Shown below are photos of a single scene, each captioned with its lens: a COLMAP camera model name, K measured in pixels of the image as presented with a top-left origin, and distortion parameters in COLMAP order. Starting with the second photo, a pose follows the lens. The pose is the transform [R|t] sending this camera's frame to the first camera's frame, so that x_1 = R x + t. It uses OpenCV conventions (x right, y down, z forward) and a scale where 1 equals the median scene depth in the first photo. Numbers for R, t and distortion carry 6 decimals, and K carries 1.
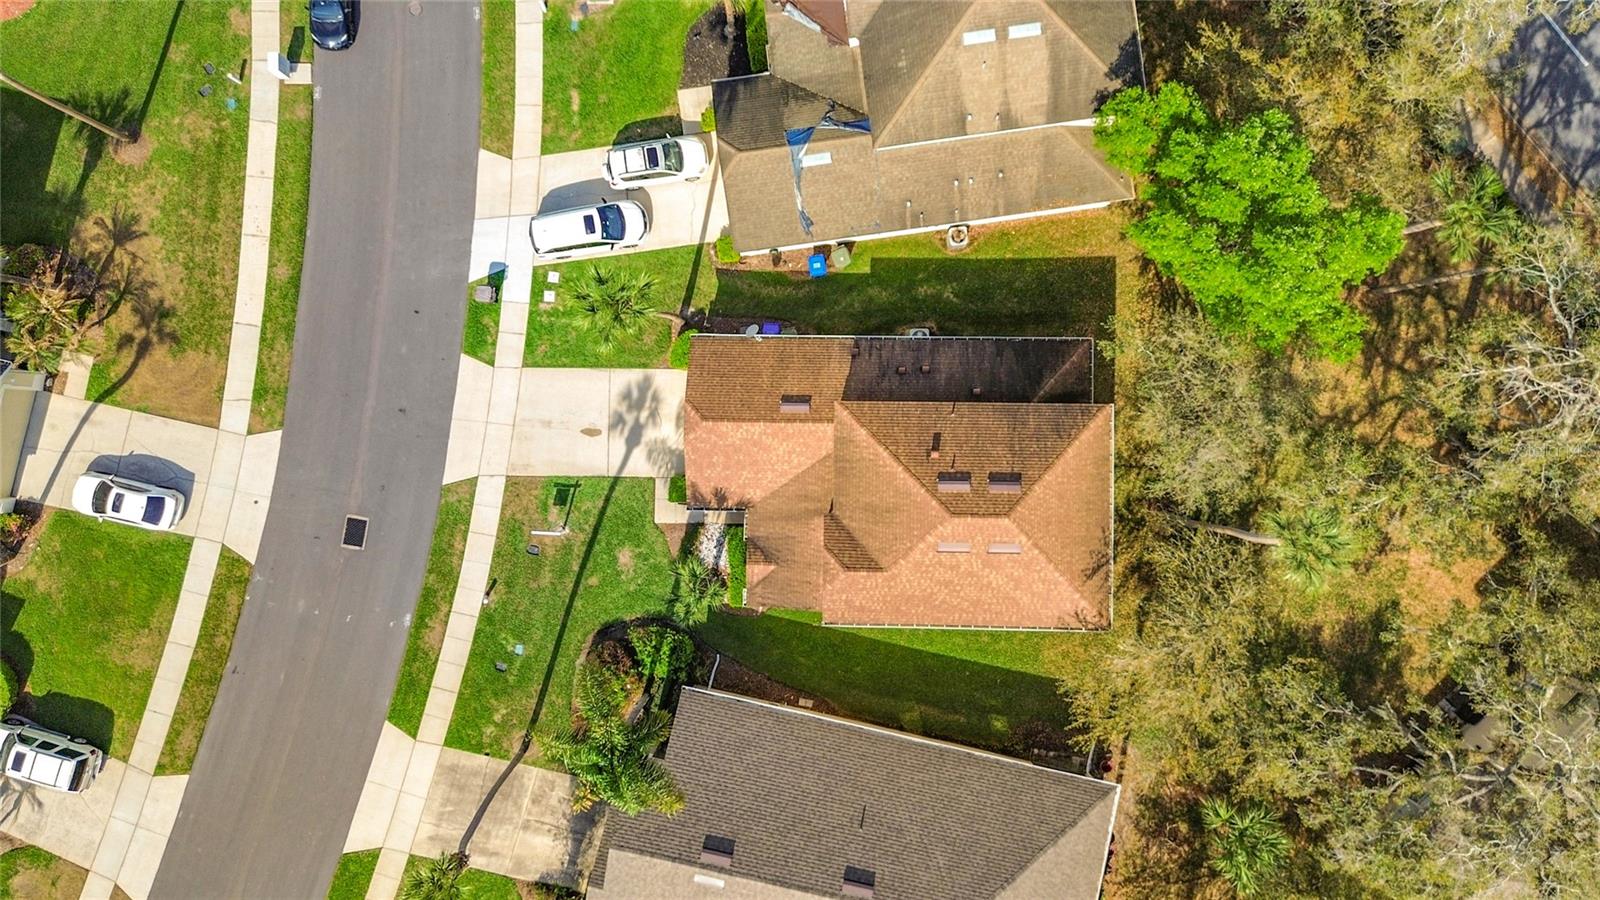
lens RADIAL K [[1146.3, 0, 805.7], [0, 1146.3, 442.9], [0, 0, 1]] dist [0.060044, -0.060794]
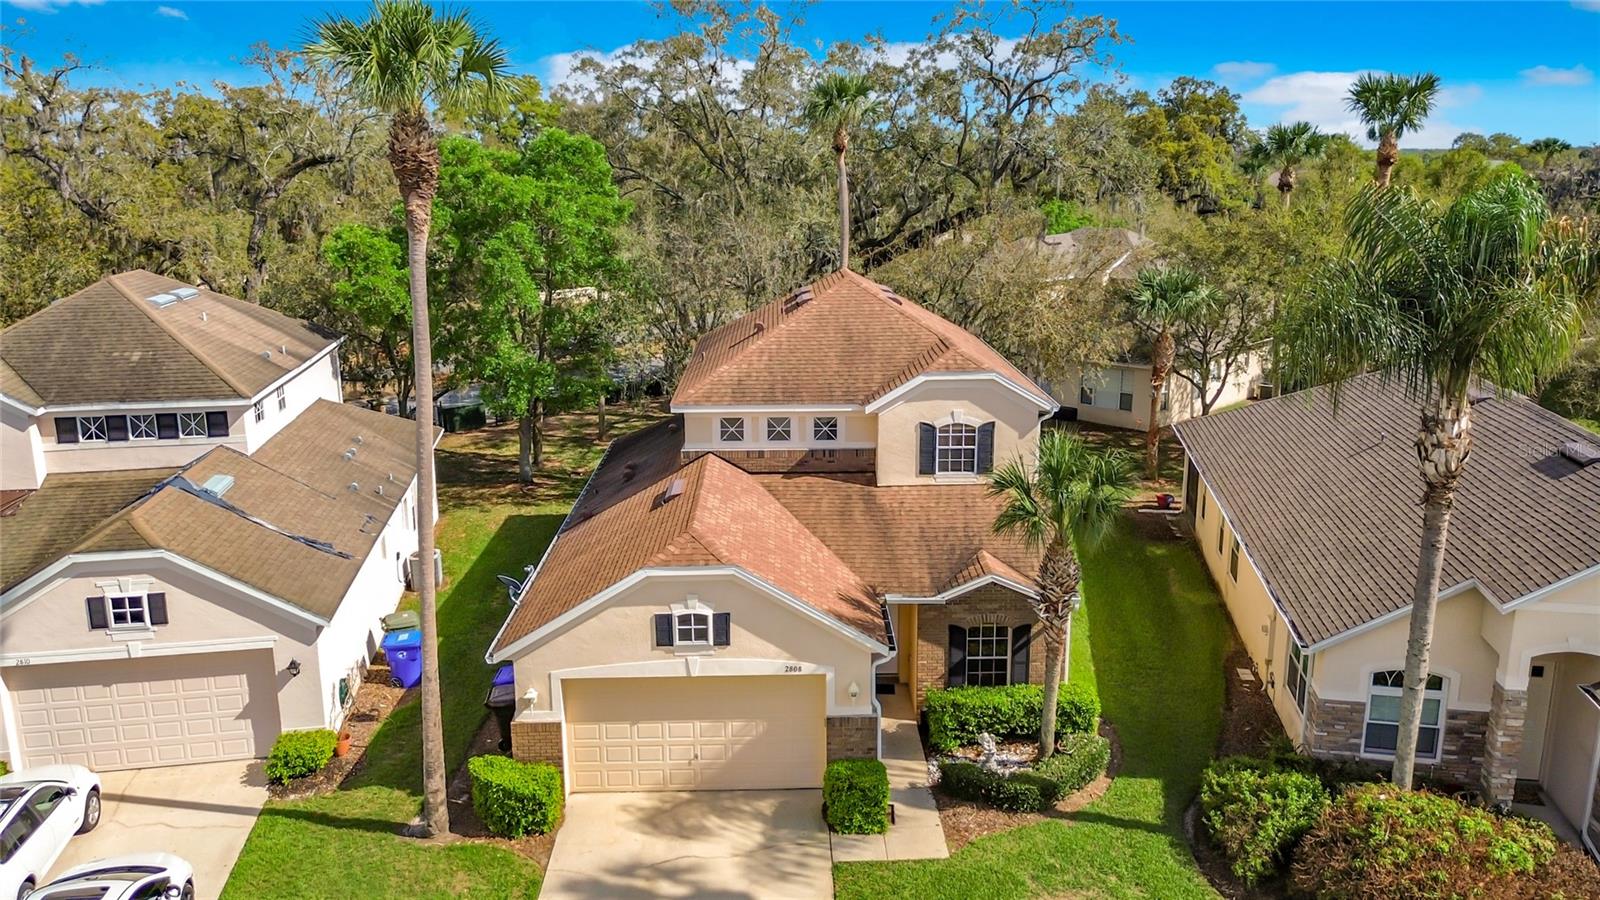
lens RADIAL K [[1146.3, 0, 791.3], [0, 1146.3, 420.6], [0, 0, 1]] dist [0.060044, -0.060794]
pose [[-0.028926, -0.237791, 0.970886, -0.472853], [0.999402, 0.011527, 0.032599, 0.002483], [-0.018943, 0.971248, 0.237315, 0.765255]]
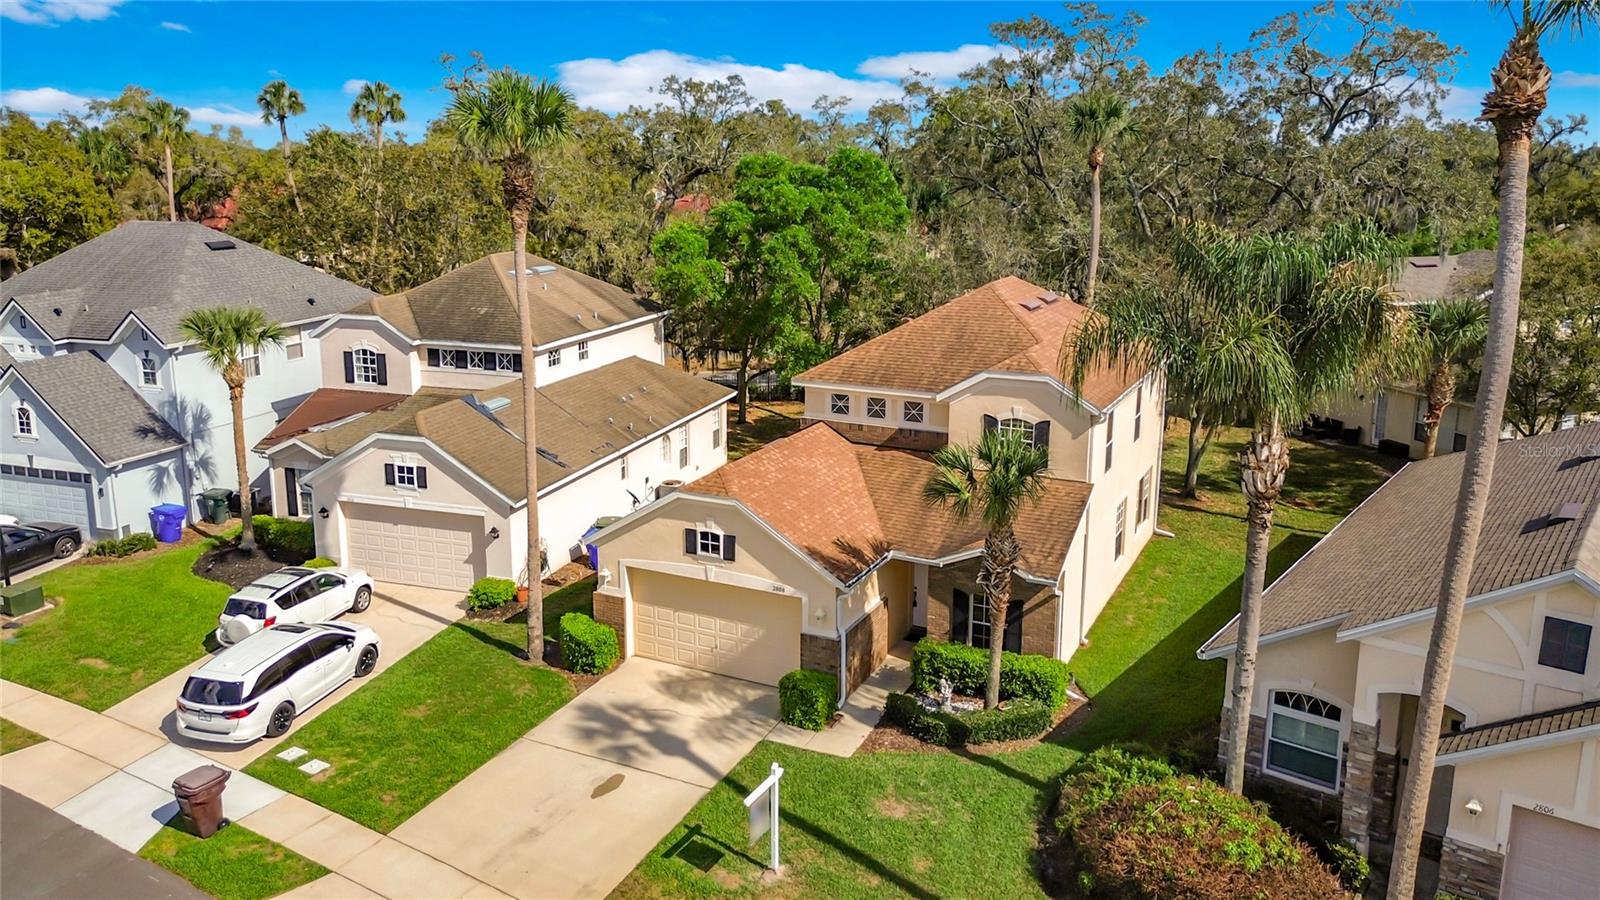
lens RADIAL K [[1146.3, 0, 801.0], [0, 1146.3, 416.5], [0, 0, 1]] dist [0.060044, -0.060794]
pose [[0.430848, -0.209753, 0.877709, -0.525406], [0.902221, 0.120760, -0.414021, 0.231172], [-0.019150, 0.970268, 0.241273, 0.749818]]
